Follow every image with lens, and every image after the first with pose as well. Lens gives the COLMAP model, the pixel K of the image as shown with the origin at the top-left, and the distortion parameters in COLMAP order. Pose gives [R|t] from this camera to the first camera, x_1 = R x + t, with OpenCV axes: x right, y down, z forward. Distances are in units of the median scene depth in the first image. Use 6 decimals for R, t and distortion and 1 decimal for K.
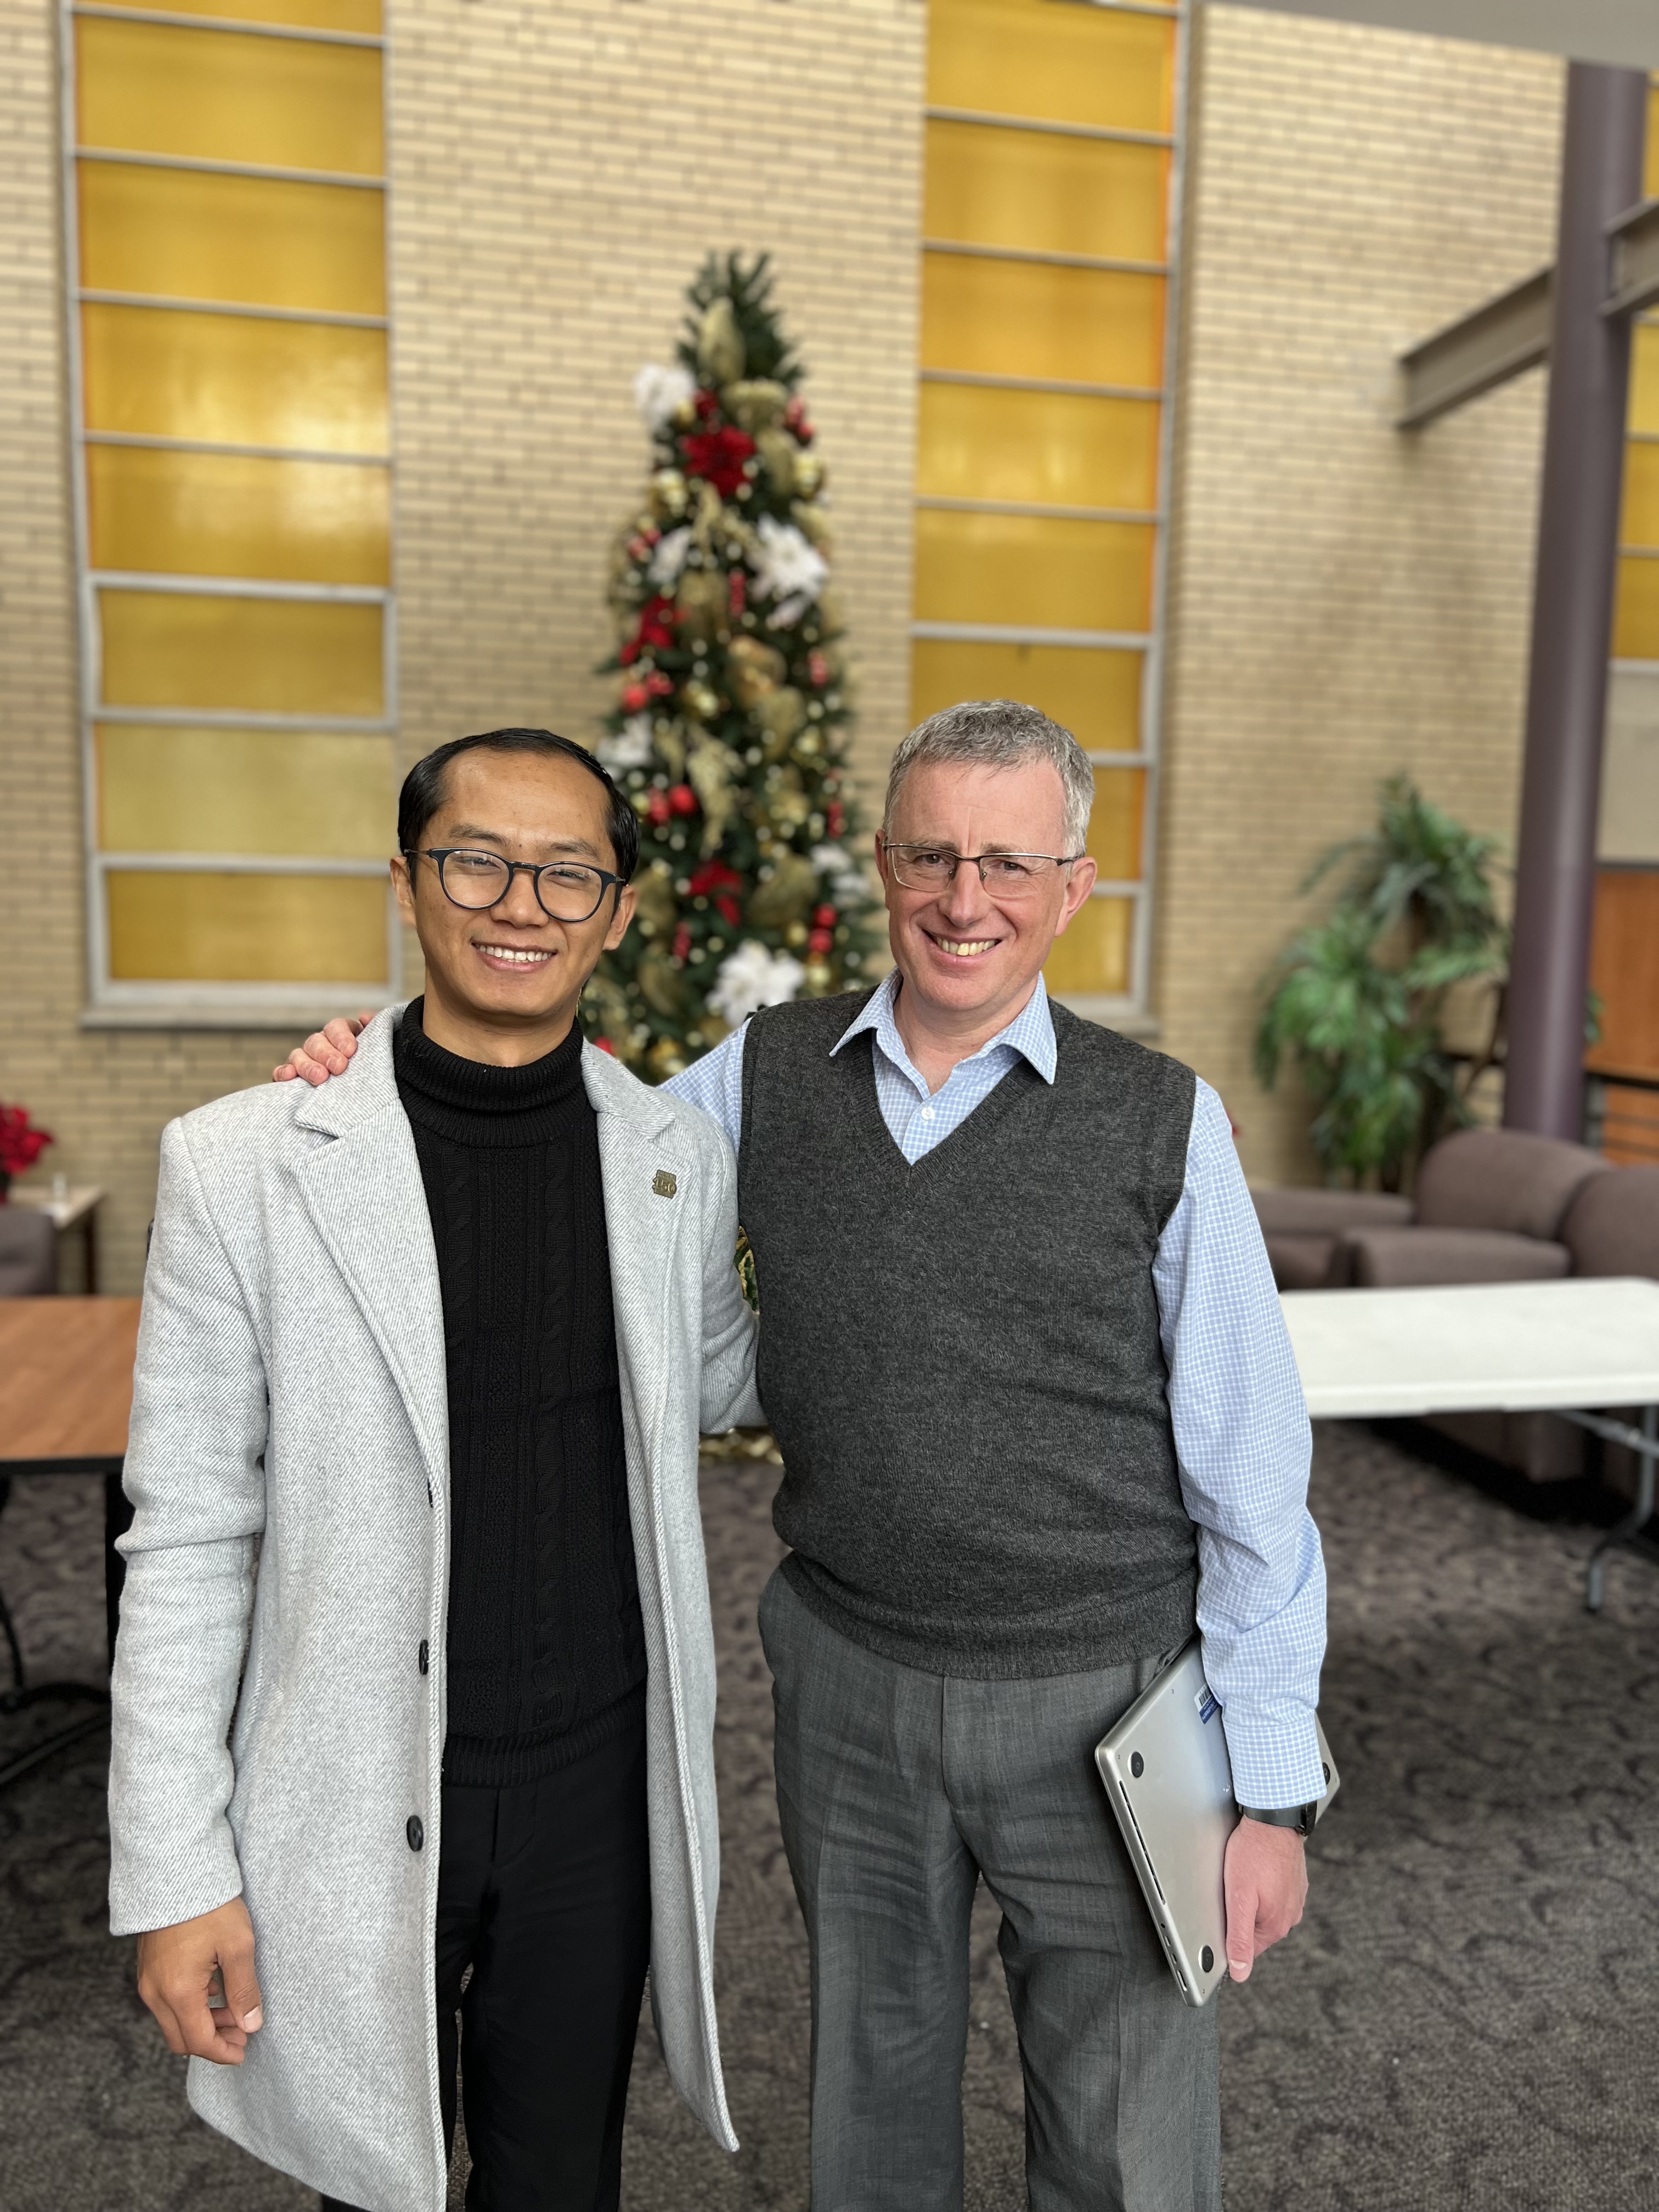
lens RADIAL K [[1666.3, 0, 823.9], [0, 1666.3, 1109.3], [0, 0, 1]] dist [0.008039, -0.014310]
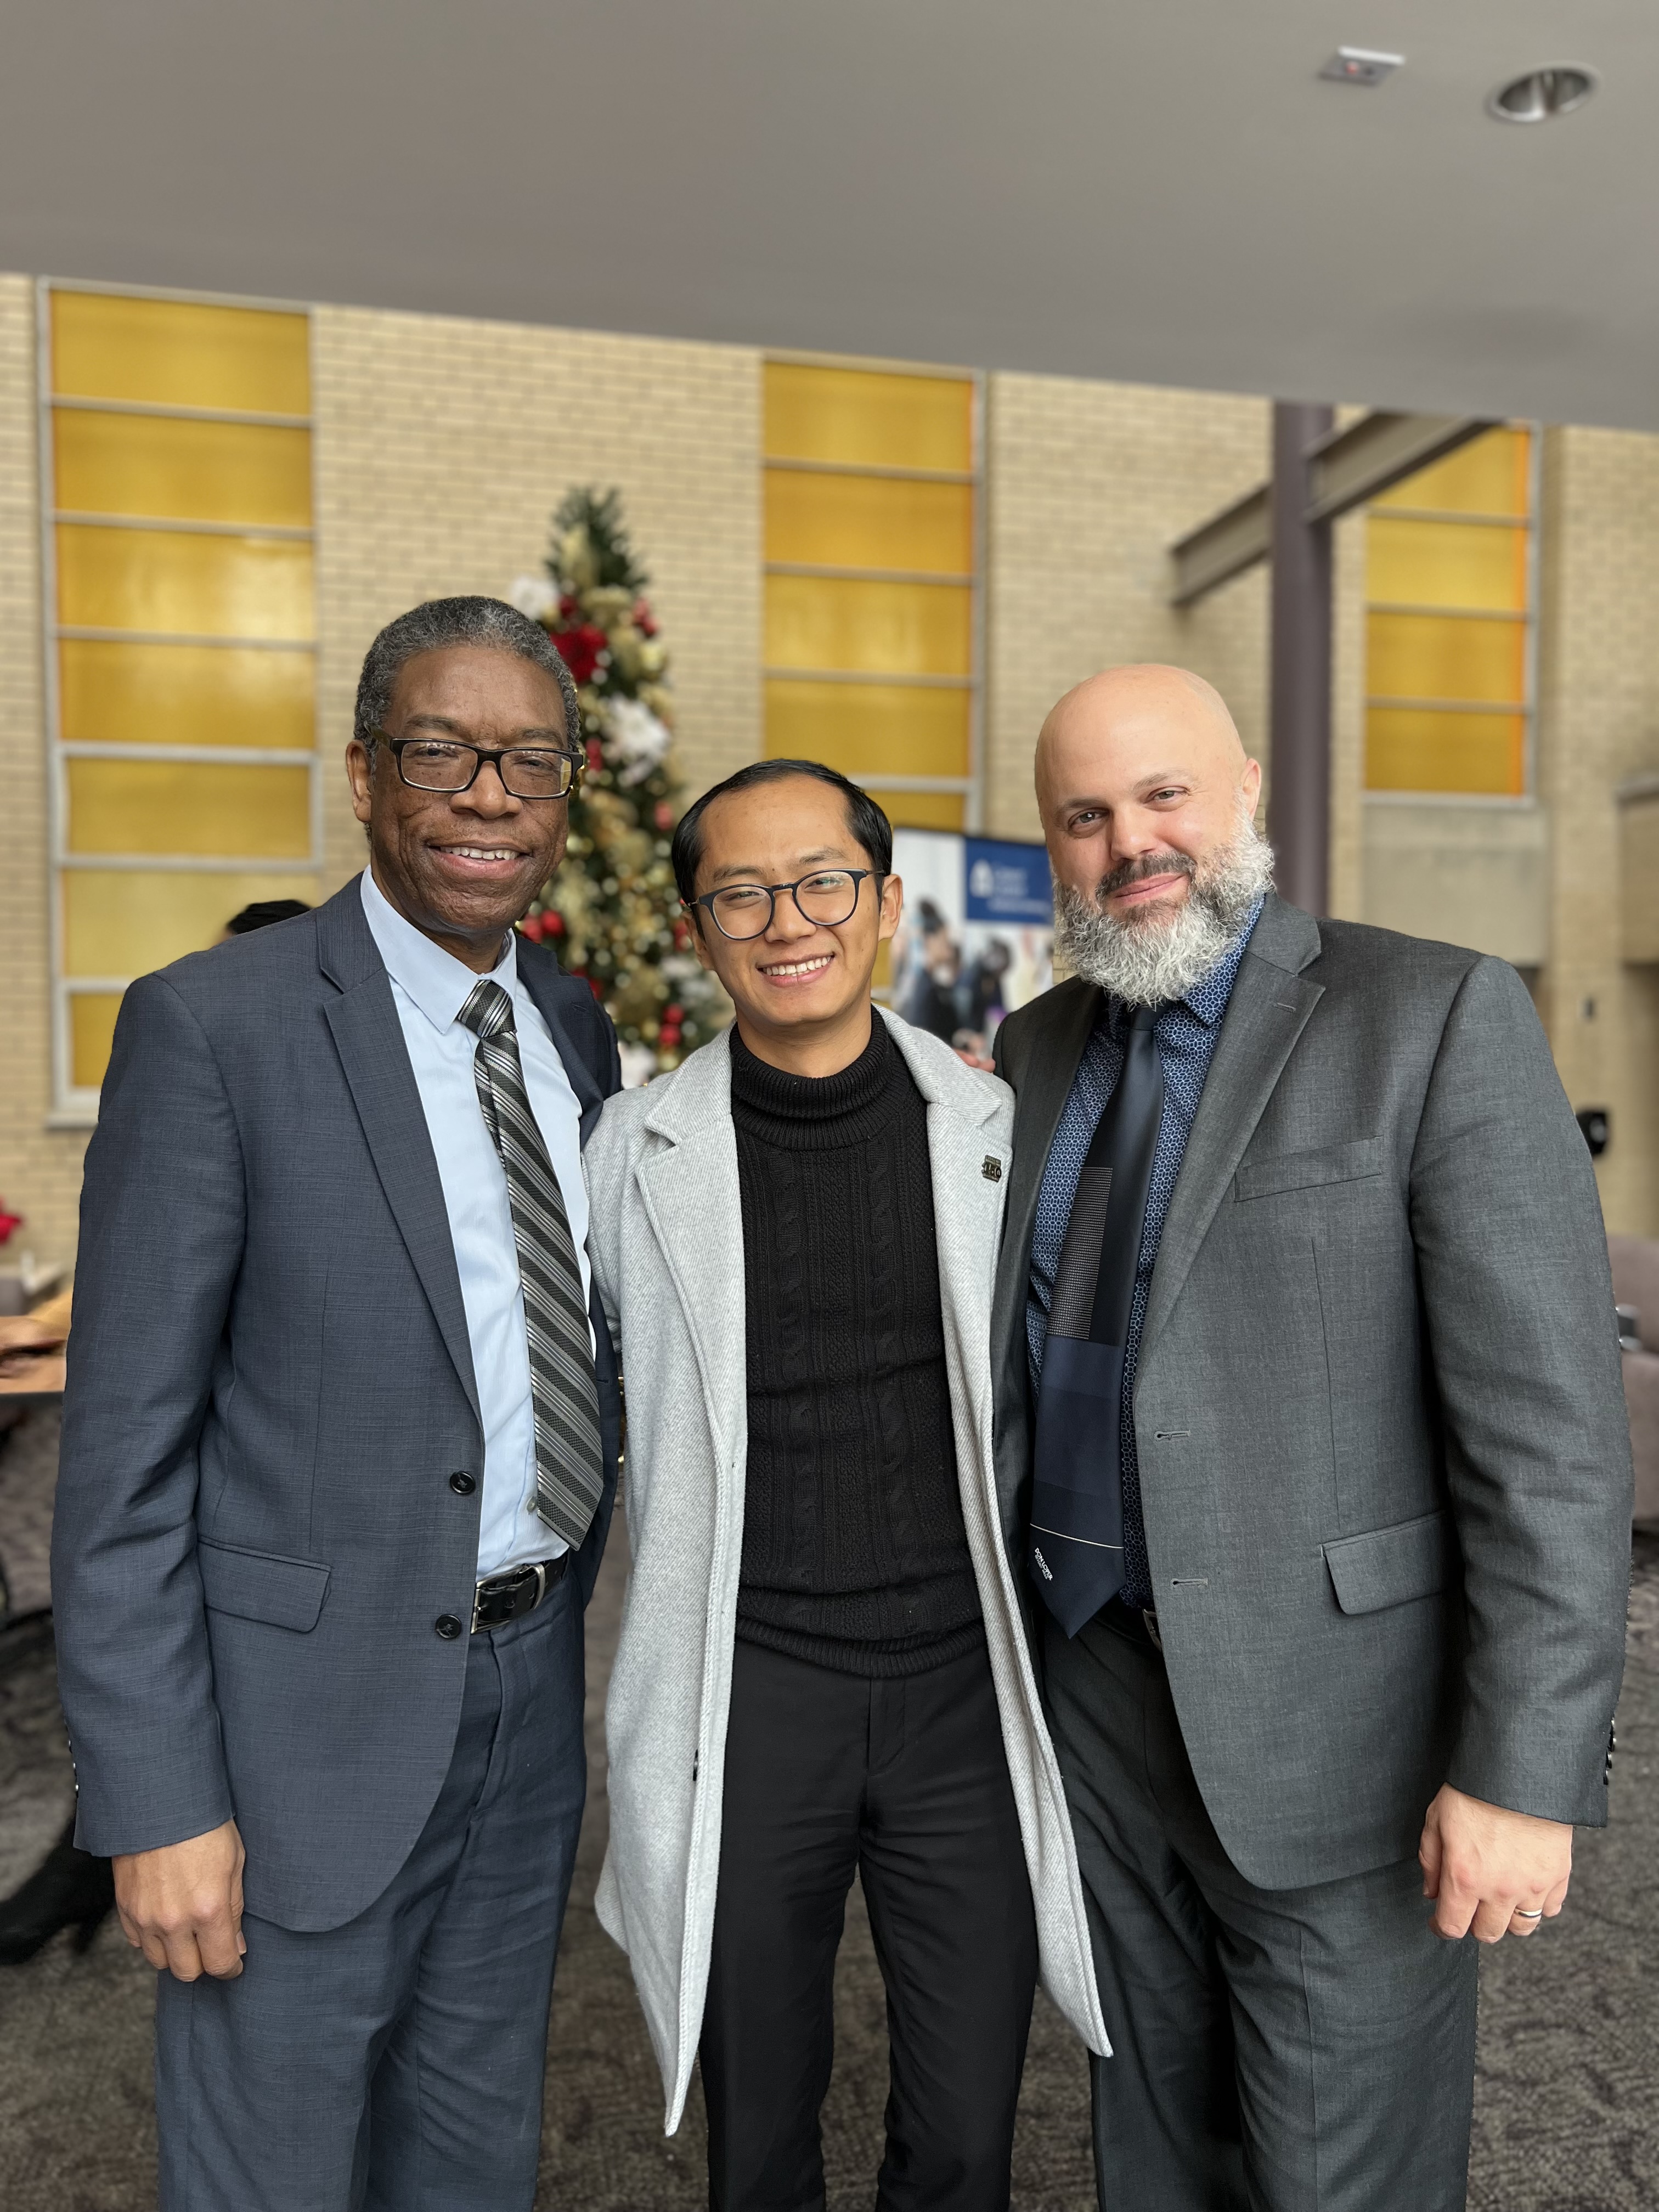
lens RADIAL K [[1666.3, 0, 830.7], [0, 1666.3, 1102.5], [0, 0, 1]] dist [0.008039, -0.014310]
pose [[0.999231, -0.022428, 0.032174, 0.062114], [0.024887, 0.996629, -0.078173, 0.037795], [-0.030312, 0.078913, 0.996421, -0.173359]]
